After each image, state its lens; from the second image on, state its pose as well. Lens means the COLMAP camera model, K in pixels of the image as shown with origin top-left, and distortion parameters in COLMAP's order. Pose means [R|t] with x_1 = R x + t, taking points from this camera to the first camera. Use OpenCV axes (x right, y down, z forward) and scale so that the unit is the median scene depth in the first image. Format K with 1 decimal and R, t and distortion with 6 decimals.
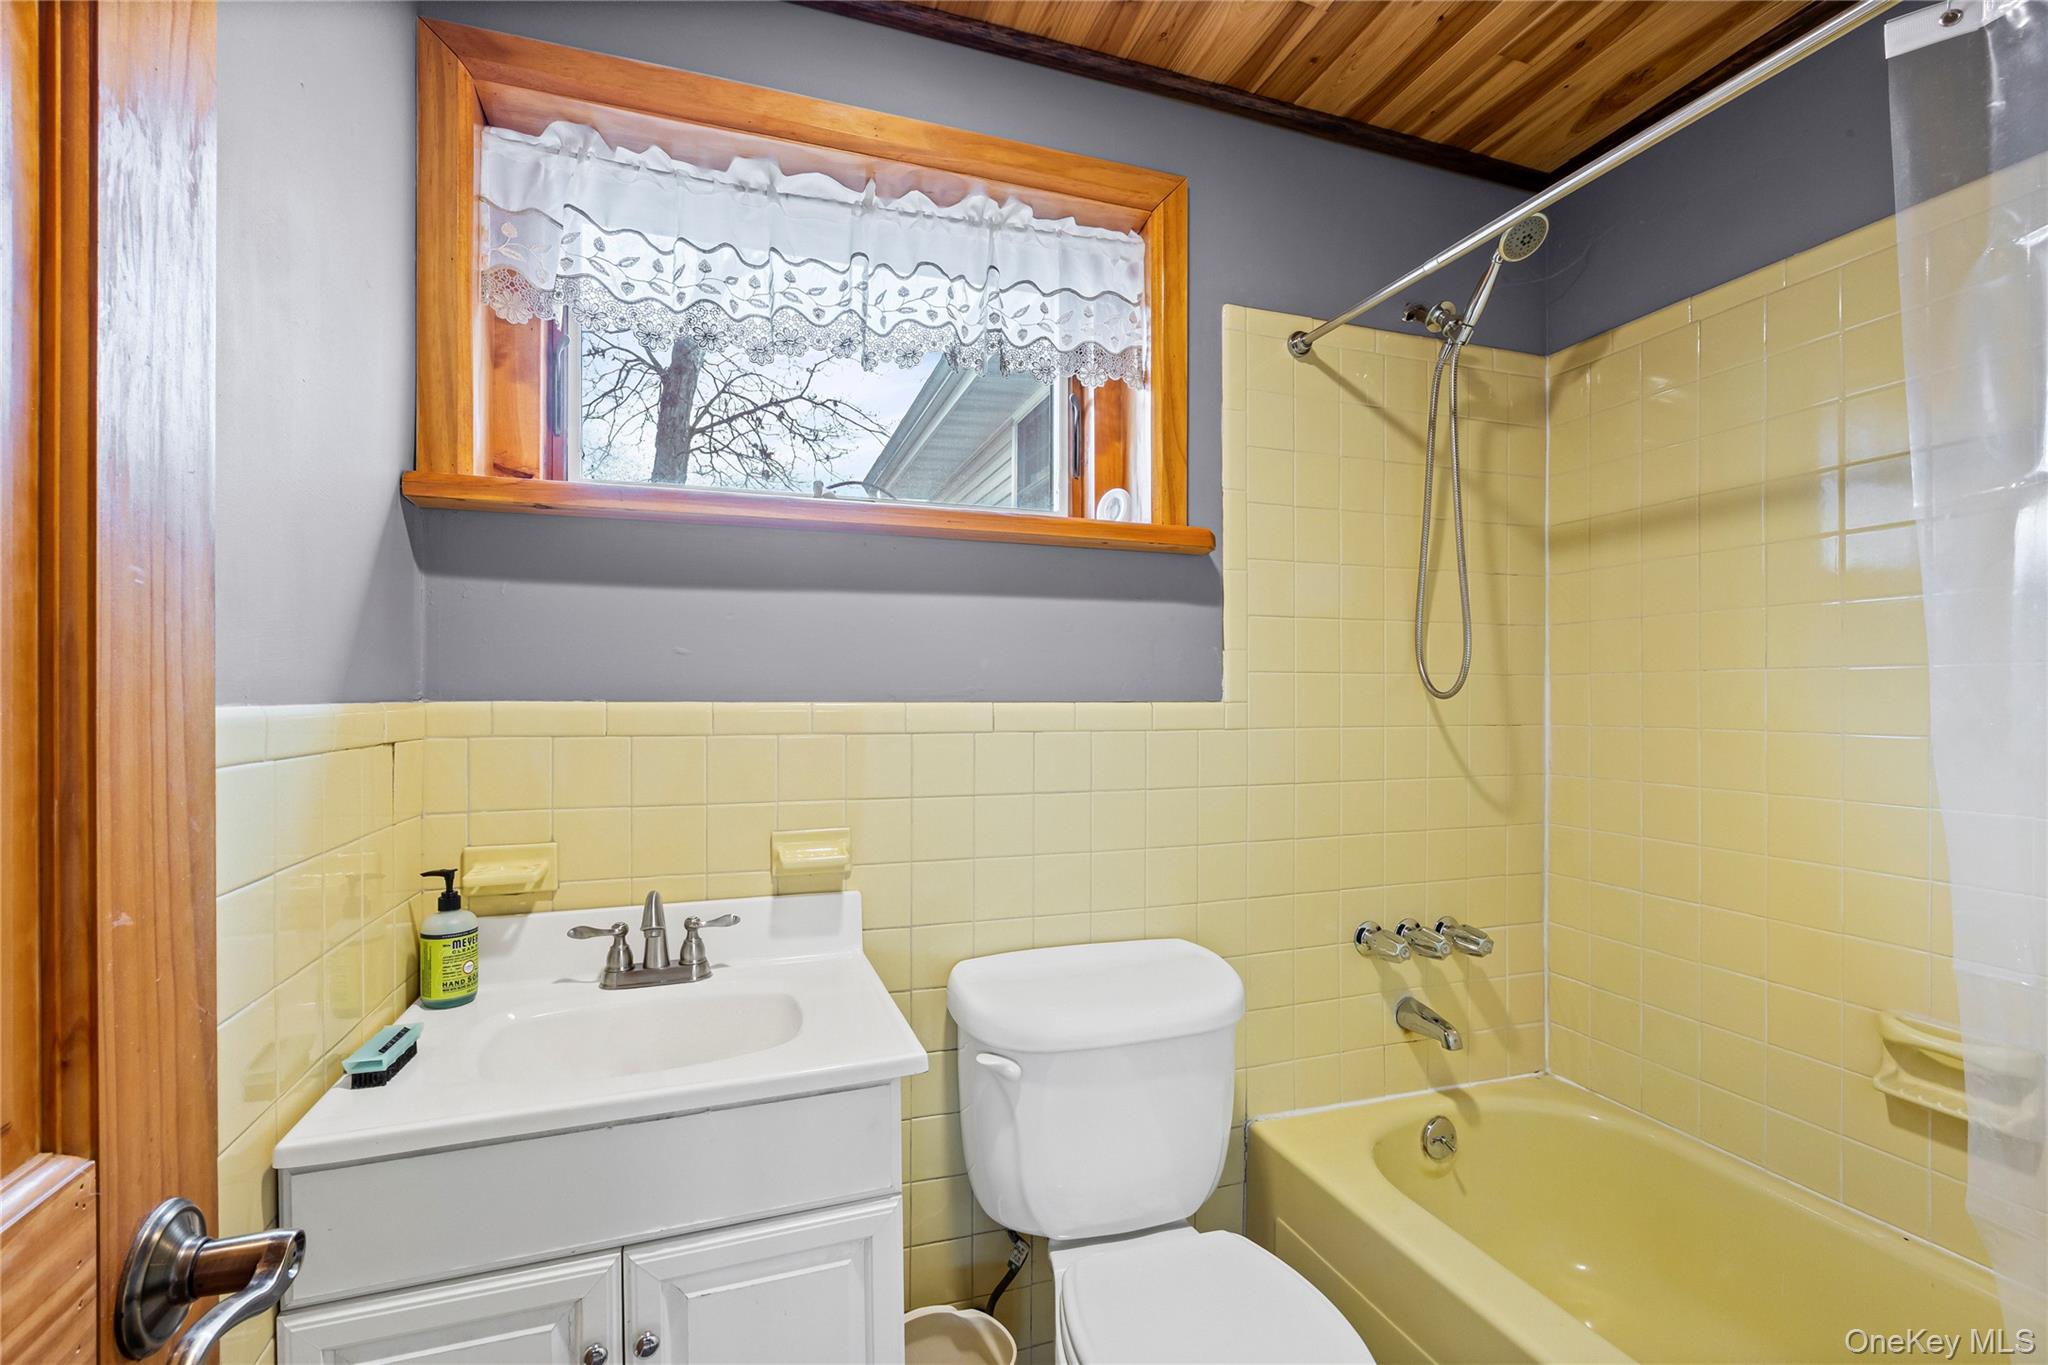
lens RADIAL K [[858.1, 0, 1019.2], [0, 858.1, 692.7], [0, 0, 1]] dist [0.000788, -0.000025]
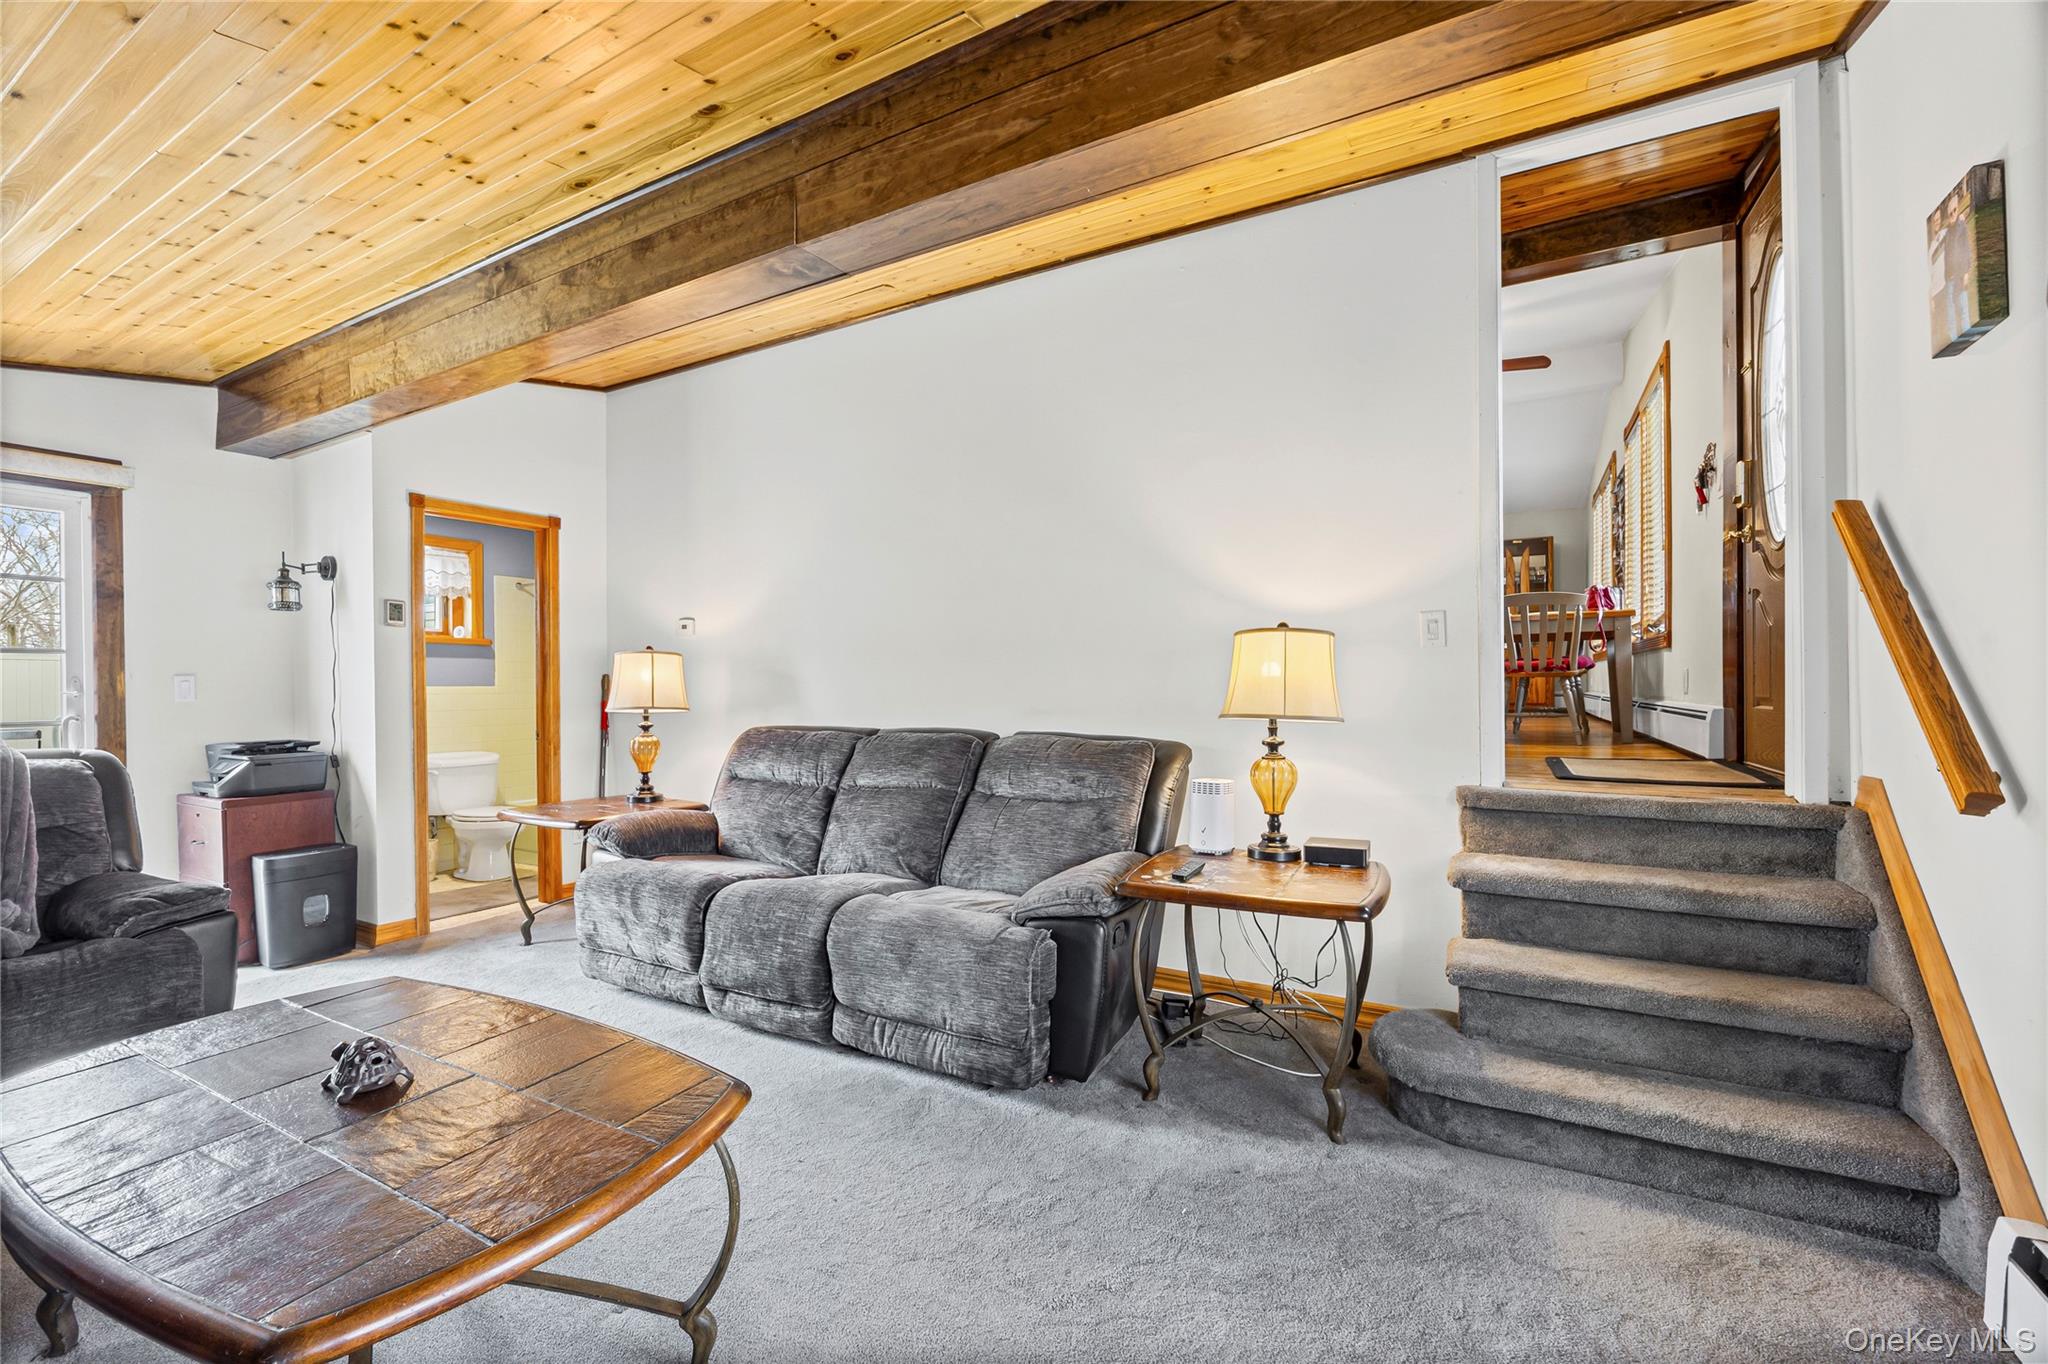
lens RADIAL K [[858.1, 0, 1016.3], [0, 858.1, 689.1], [0, 0, 1]] dist [0.000788, -0.000025]
pose [[0.753566, 0.000640, 0.657372, -0.479715], [0.001507, 0.999995, -0.002702, 0.033802], [-0.657371, 0.003027, 0.753561, -3.149097]]
